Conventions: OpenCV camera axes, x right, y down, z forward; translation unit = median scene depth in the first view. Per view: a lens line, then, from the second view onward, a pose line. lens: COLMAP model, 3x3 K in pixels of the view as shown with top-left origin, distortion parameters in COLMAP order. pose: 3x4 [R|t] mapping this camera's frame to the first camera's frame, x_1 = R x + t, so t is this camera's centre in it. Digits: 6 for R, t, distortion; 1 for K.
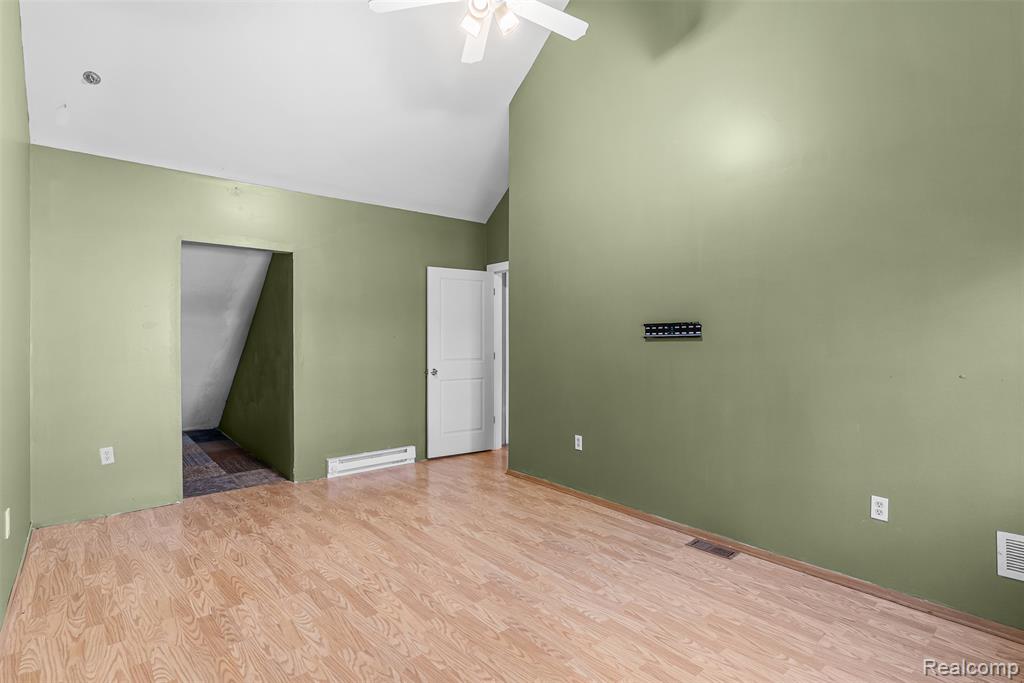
lens RADIAL K [[488.1, 0, 510.3], [0, 488.1, 339.0], [0, 0, 1]] dist [0.008527, 0.001803]
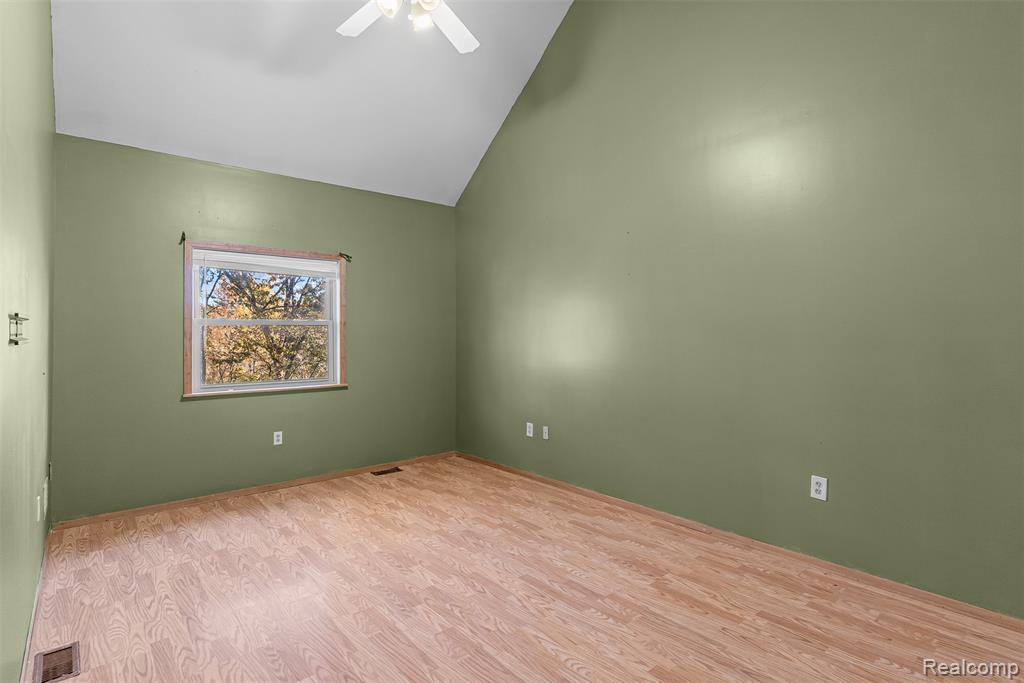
lens RADIAL K [[488.1, 0, 513.6], [0, 488.1, 339.0], [0, 0, 1]] dist [0.008527, 0.001803]
pose [[-0.999939, 0.010129, 0.004369, -0.249636], [0.010160, 0.999924, 0.006922, -0.008437], [-0.004298, 0.006966, -0.999966, 1.991747]]
